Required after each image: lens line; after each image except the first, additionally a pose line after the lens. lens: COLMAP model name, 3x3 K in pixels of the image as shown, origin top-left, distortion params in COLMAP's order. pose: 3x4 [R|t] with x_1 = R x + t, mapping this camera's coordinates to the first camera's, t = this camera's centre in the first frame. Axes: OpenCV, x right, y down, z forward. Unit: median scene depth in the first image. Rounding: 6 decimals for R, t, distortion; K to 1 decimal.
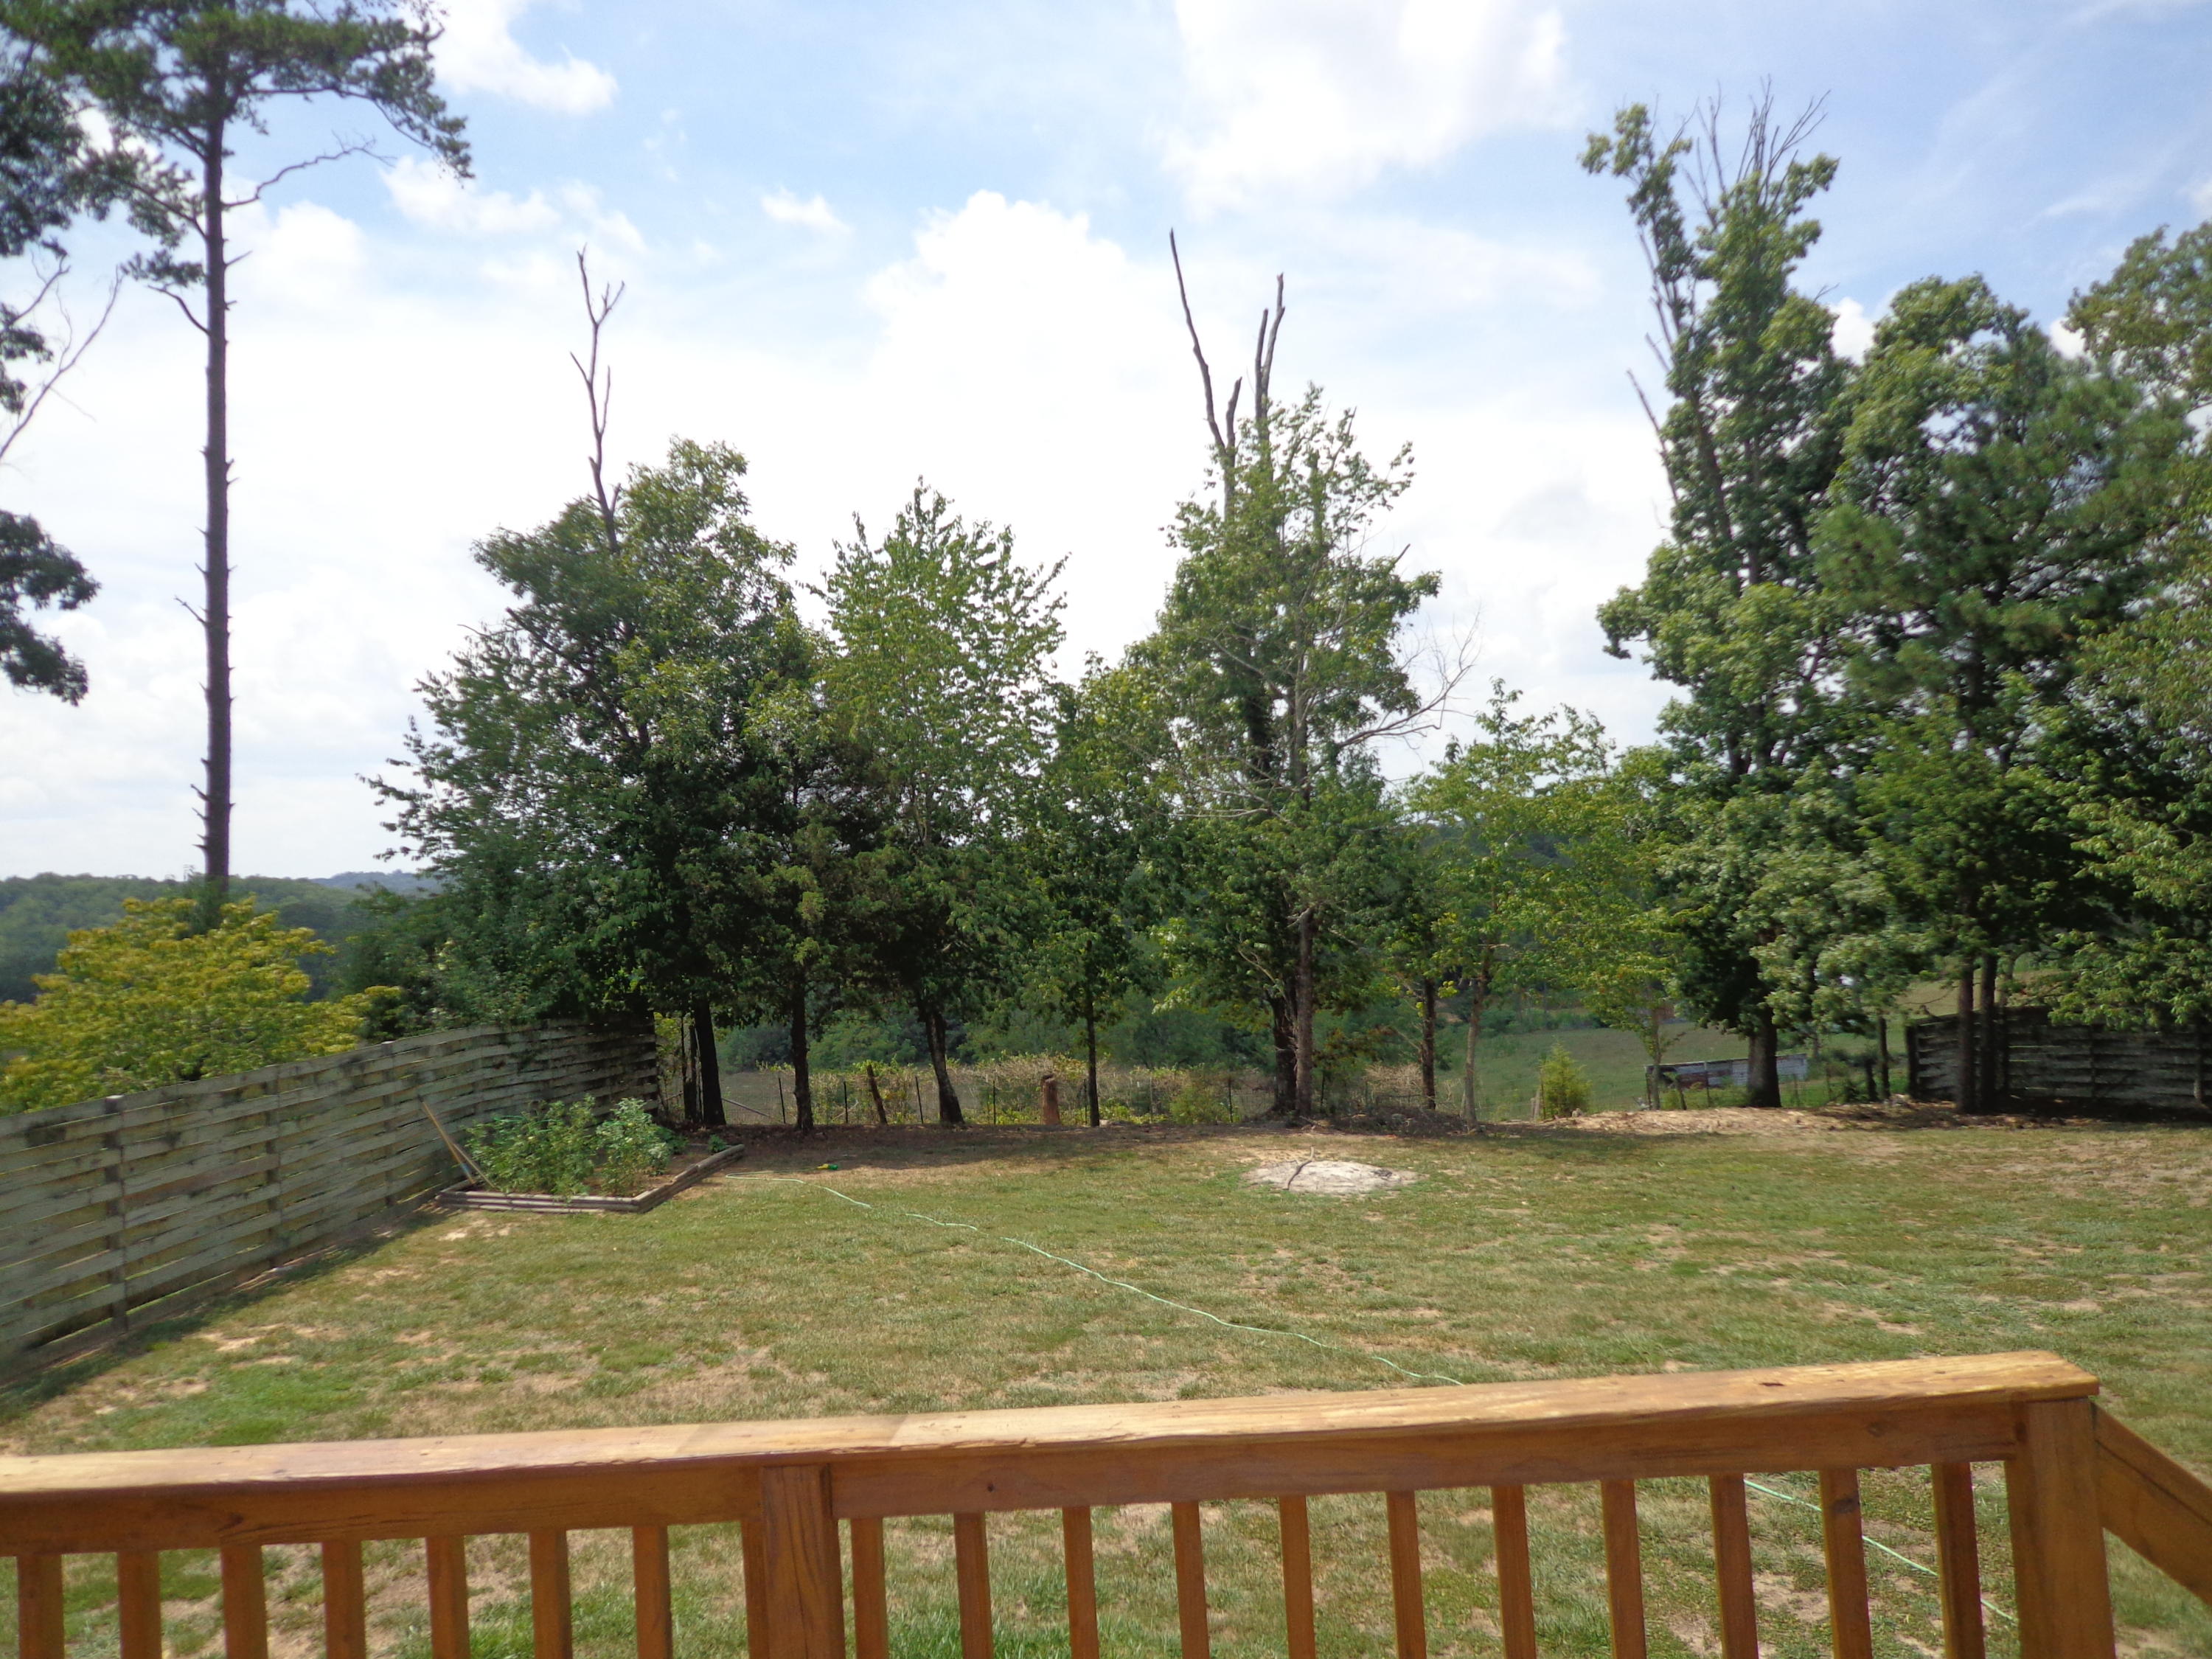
lens RADIAL K [[1634.7, 0, 1096.0], [0, 1634.7, 806.3], [0, 0, 1]] dist [-0.018731, 0.038612]
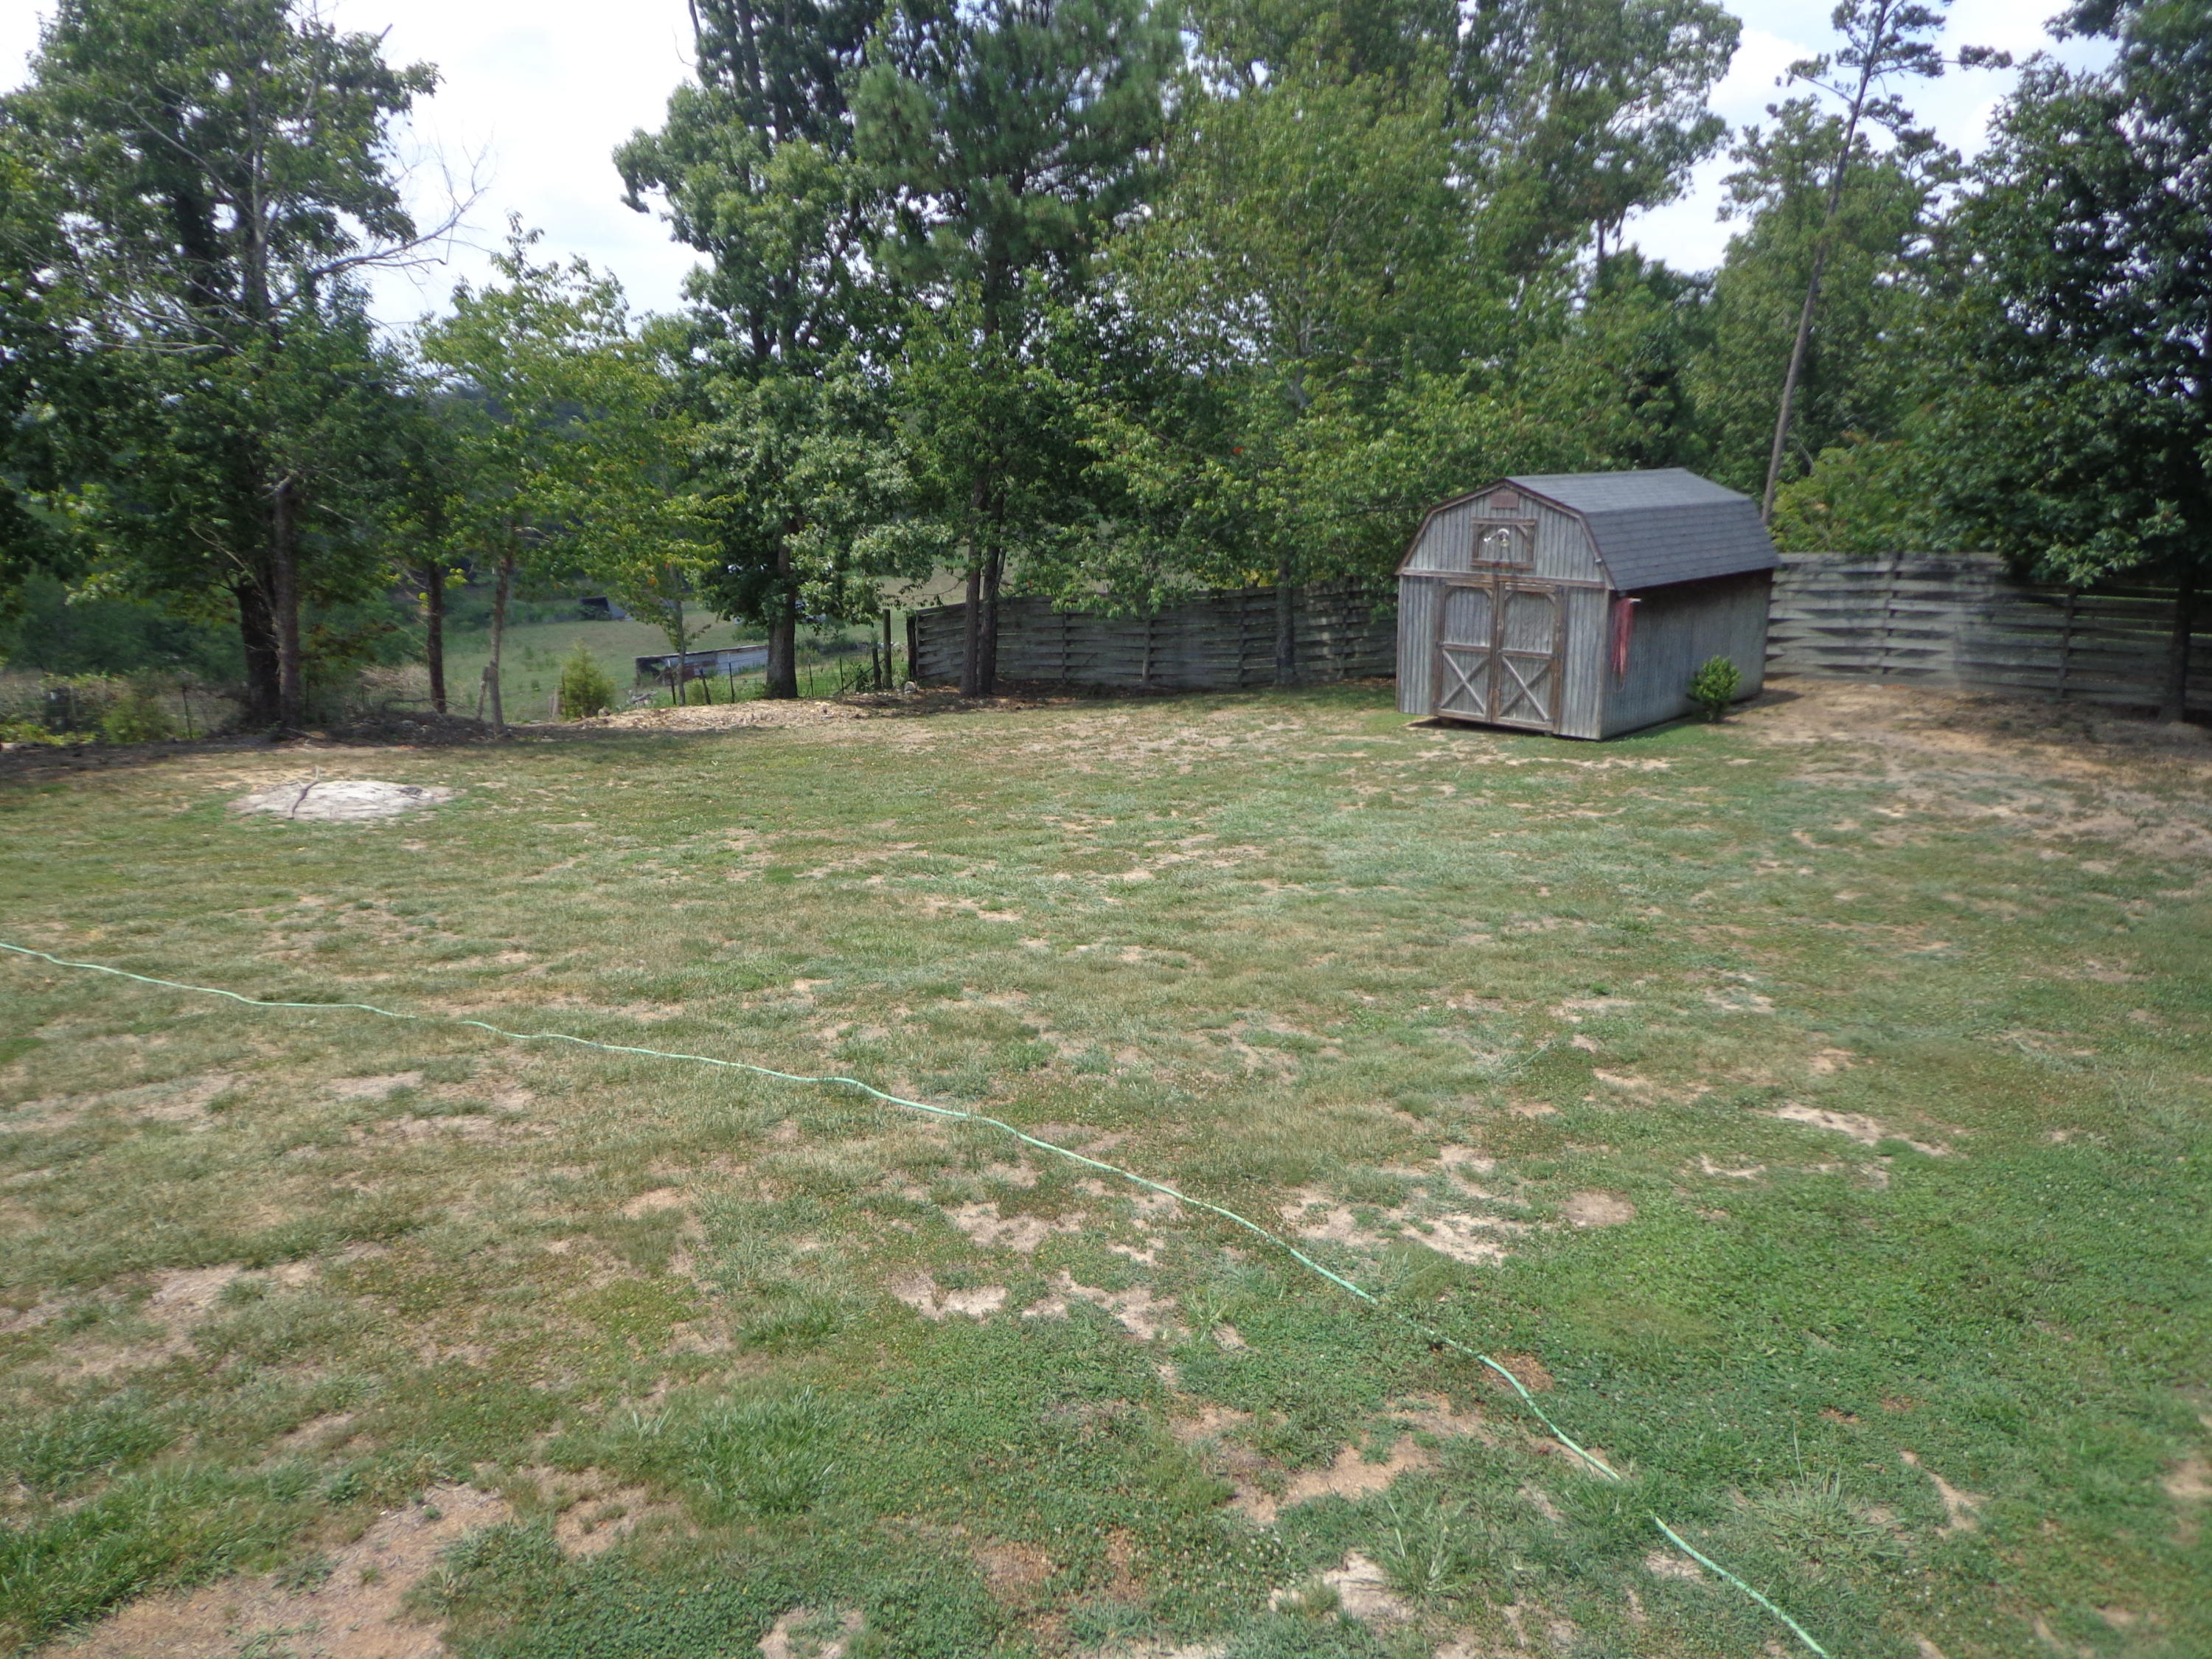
lens RADIAL K [[1634.7, 0, 1059.1], [0, 1634.7, 808.5], [0, 0, 1]] dist [-0.018731, 0.038612]
pose [[0.827488, -0.072536, 0.556778, -0.015836], [-0.067009, 0.971775, 0.226191, 0.014022], [-0.557471, -0.224480, 0.799272, 0.101033]]
